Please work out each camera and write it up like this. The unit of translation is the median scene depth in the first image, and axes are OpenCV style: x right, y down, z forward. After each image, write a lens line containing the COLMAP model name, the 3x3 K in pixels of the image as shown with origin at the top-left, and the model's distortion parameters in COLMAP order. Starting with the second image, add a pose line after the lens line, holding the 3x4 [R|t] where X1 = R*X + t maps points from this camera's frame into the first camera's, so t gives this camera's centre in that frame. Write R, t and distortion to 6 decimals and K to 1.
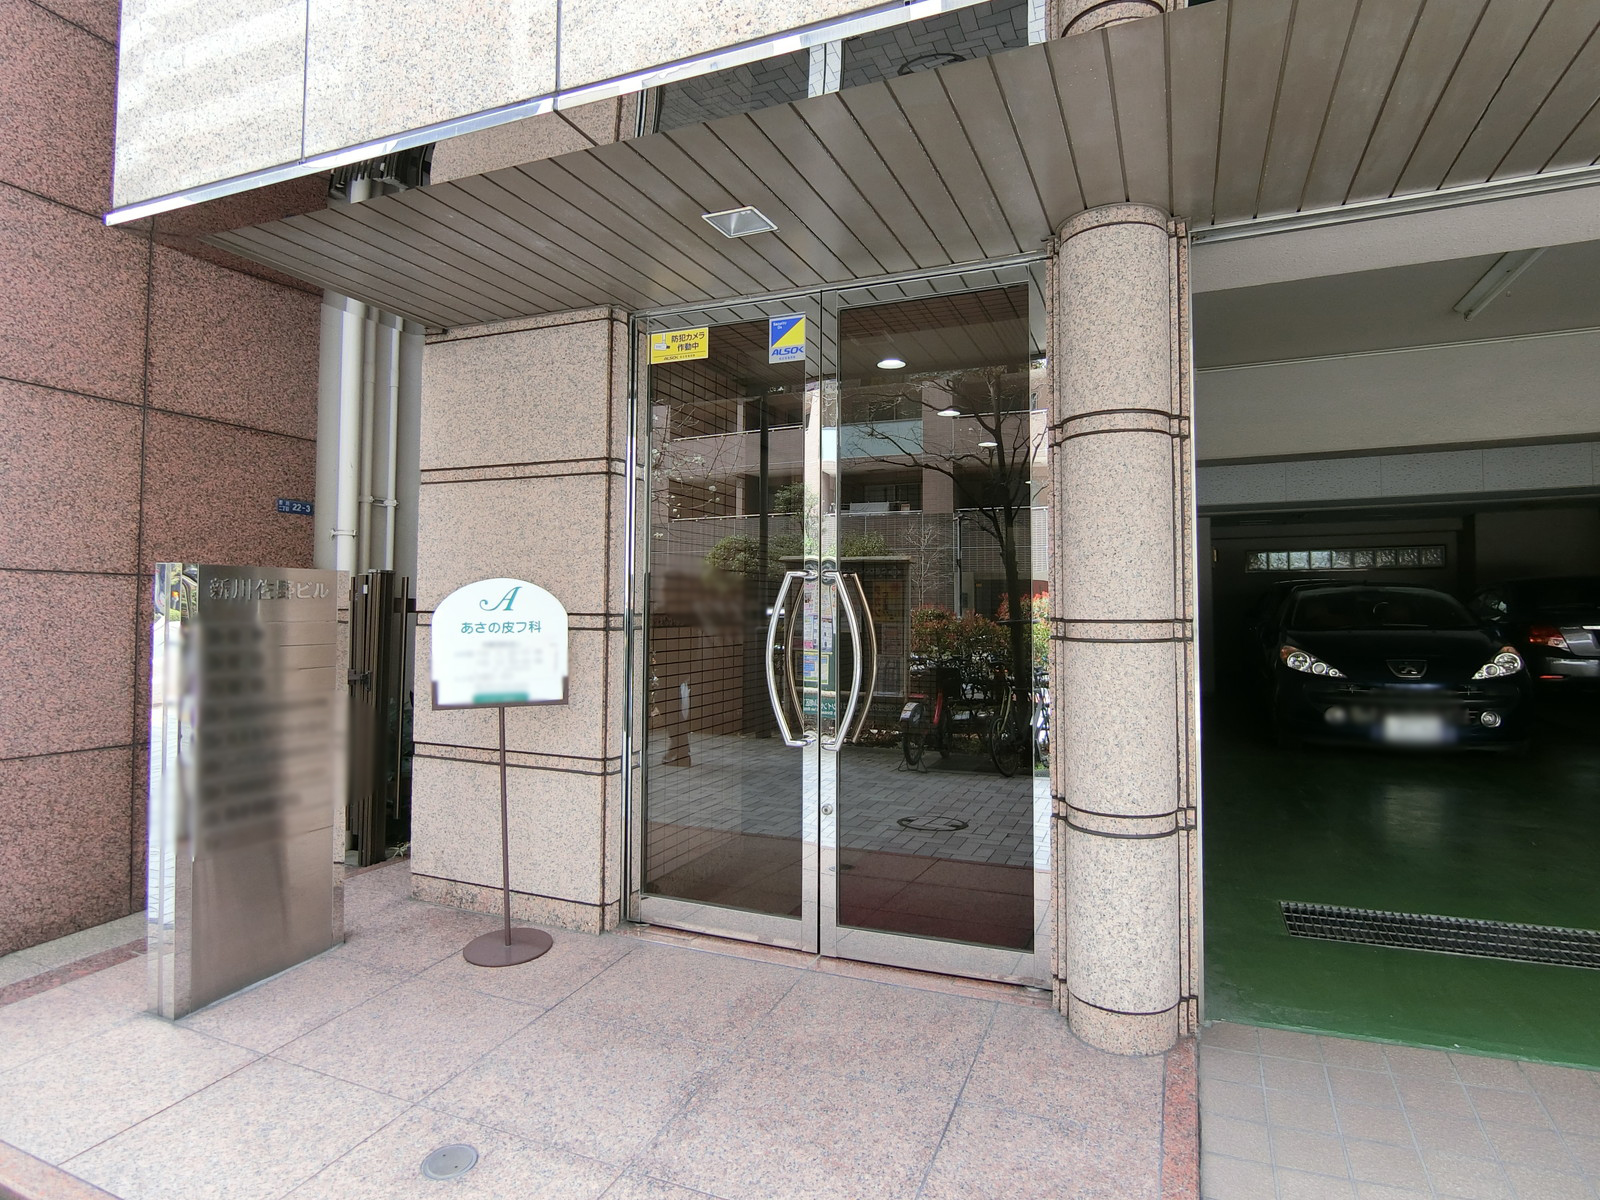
lens RADIAL K [[880.8, 0, 828.5], [0, 880.8, 590.0], [0, 0, 1]] dist [-0.000480, -0.000166]
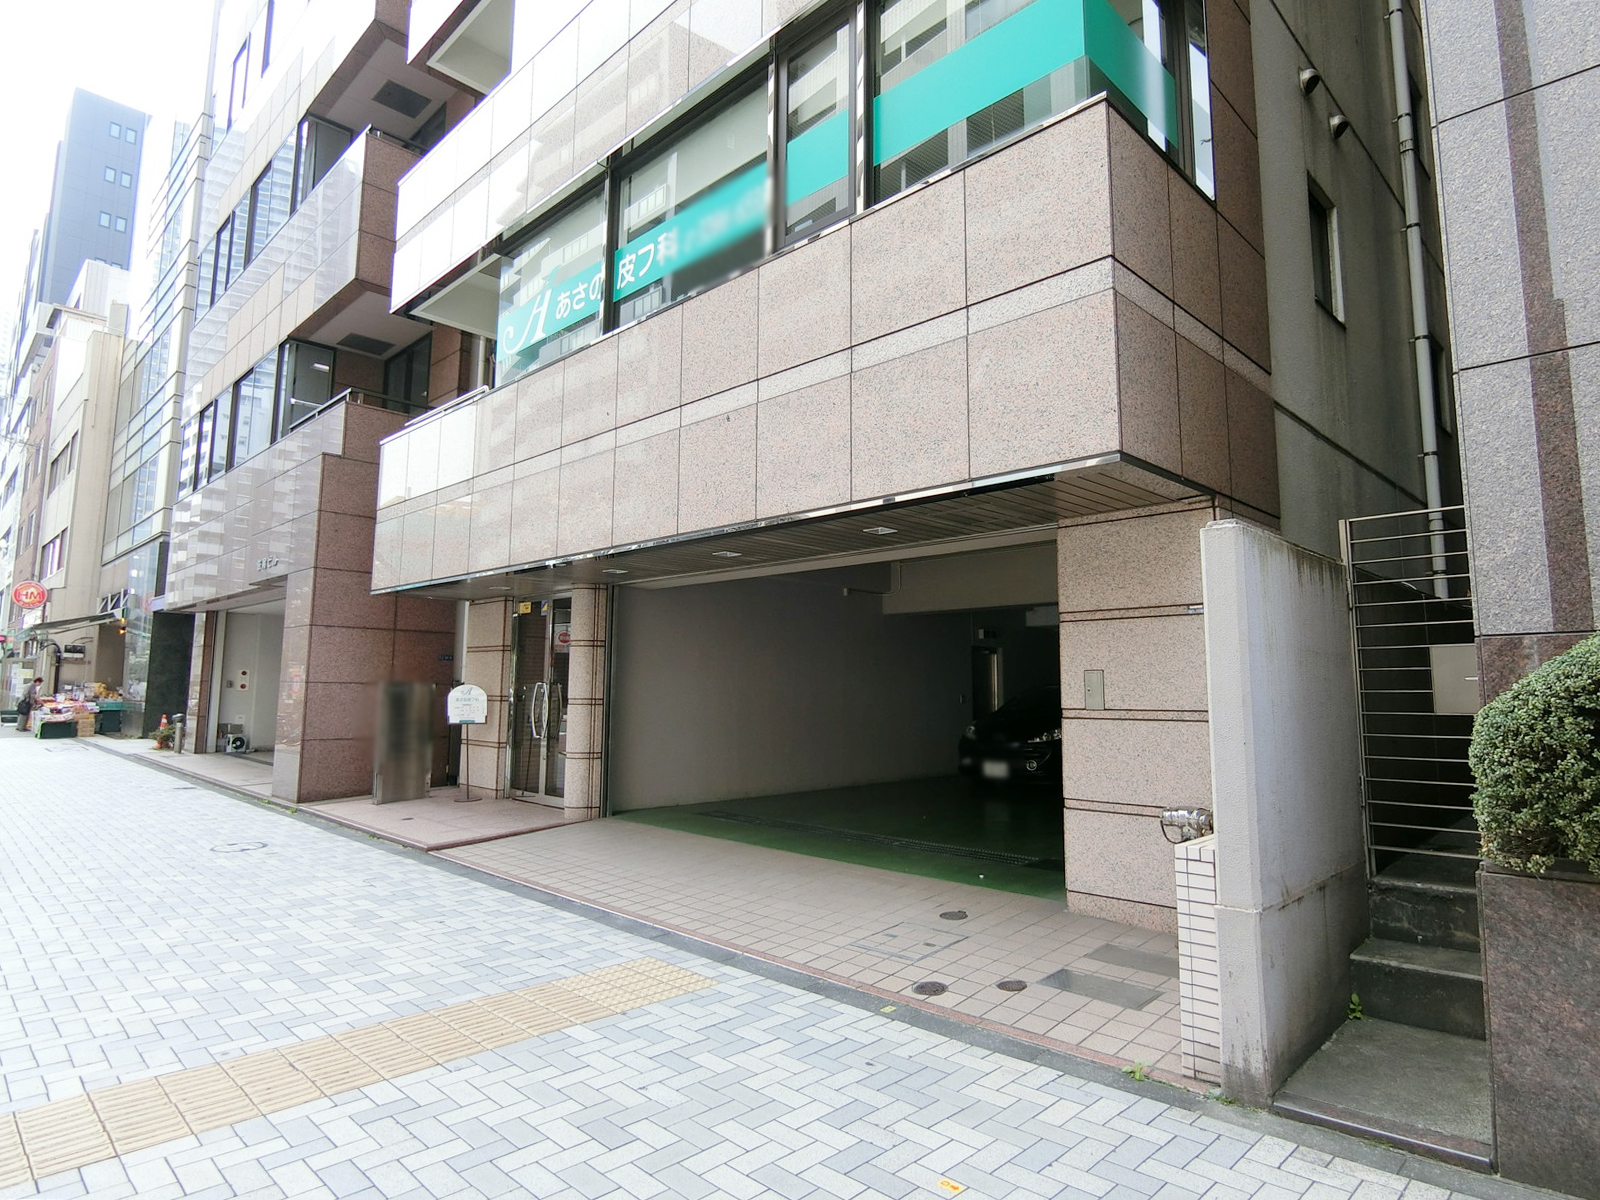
lens RADIAL K [[903.1, 0, 800.0], [0, 903.1, 600.0], [0, 0, 1]] dist [0.001050, 0.000301]
pose [[0.921013, -0.027856, -0.388535, 0.991175], [-0.002798, 0.996941, -0.078109, -0.032393], [0.389522, 0.073027, 0.918118, -0.774638]]
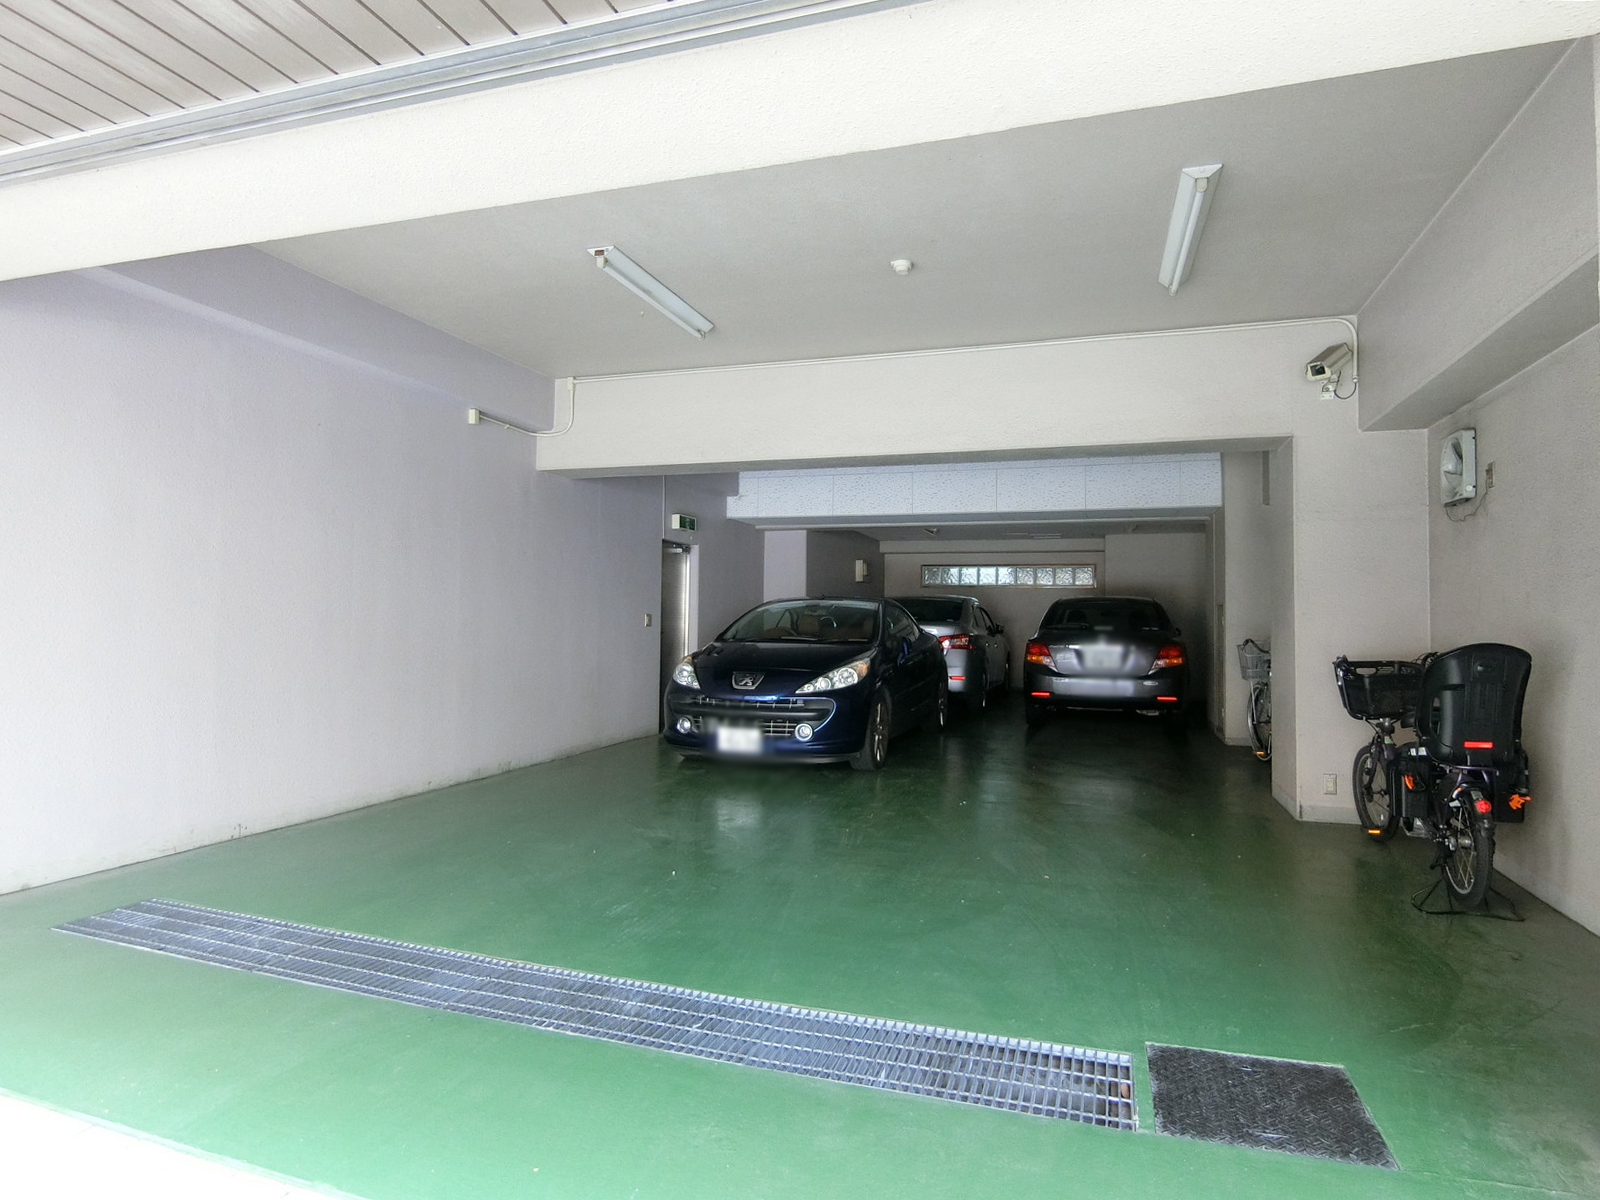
lens RADIAL K [[903.1, 0, 800.0], [0, 903.1, 600.0], [0, 0, 1]] dist [0.001050, 0.000301]
pose [[0.997846, 0.027191, 0.059695, 0.657642], [-0.027314, 0.999626, 0.001247, -0.005157], [-0.059639, -0.002875, 0.998216, -0.032516]]
